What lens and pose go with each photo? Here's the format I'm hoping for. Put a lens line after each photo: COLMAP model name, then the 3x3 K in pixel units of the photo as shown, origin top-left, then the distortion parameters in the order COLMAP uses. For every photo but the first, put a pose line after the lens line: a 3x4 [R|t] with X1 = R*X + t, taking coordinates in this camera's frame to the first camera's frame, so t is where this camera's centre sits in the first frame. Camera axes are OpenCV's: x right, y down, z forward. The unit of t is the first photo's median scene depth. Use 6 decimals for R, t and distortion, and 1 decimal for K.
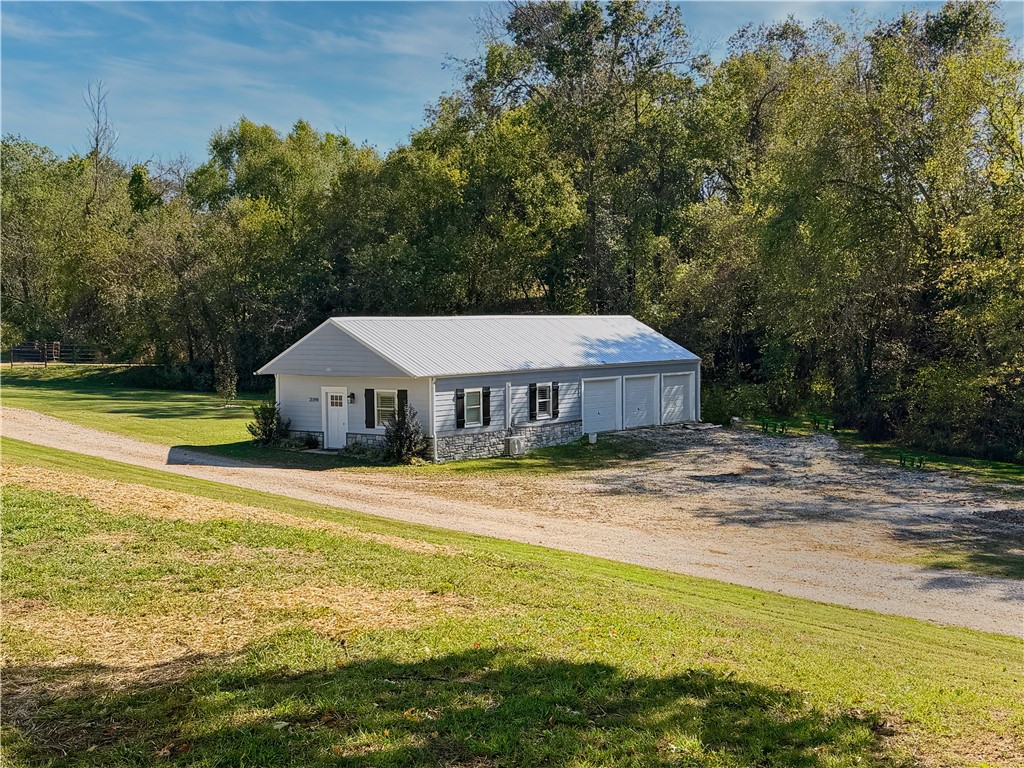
lens RADIAL K [[1546.6, 0, 507.0], [0, 1546.6, 389.4], [0, 0, 1]] dist [-0.418792, 0.090584]
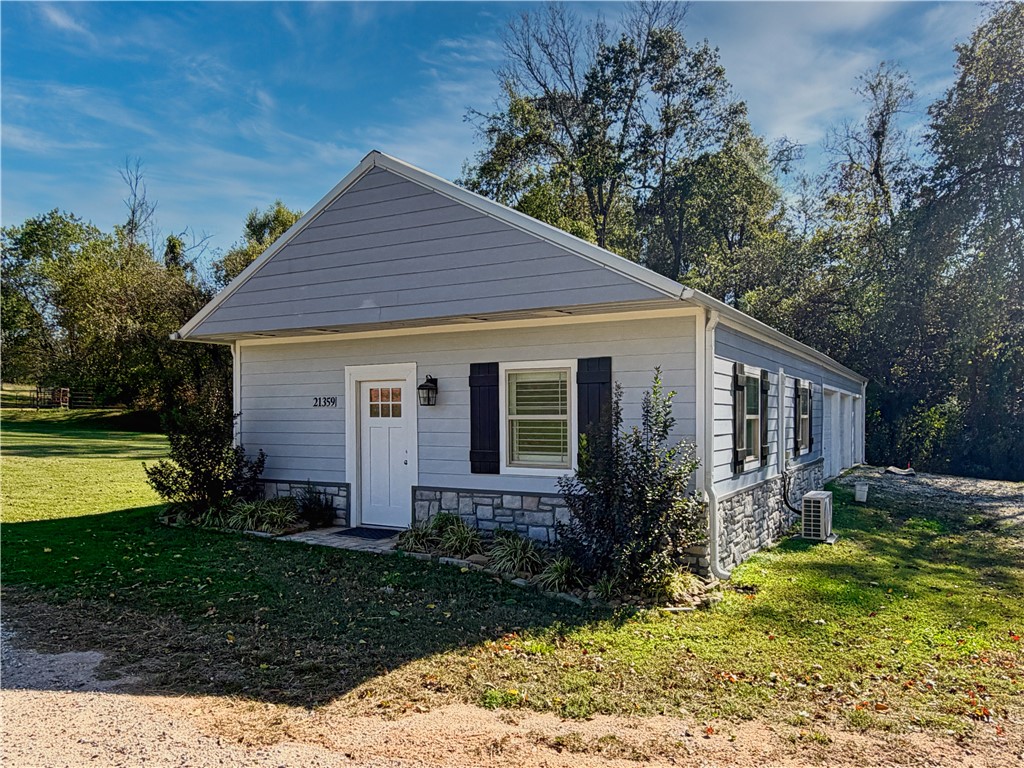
lens RADIAL K [[766.5, 0, 512.0], [0, 766.5, 384.0], [0, 0, 1]] dist [-0.000549, 0.000002]
pose [[0.995451, 0.009917, 0.094761, -0.080772], [-0.000910, 0.995513, -0.094622, 0.017326], [-0.095274, 0.094105, 0.990993, 0.668942]]
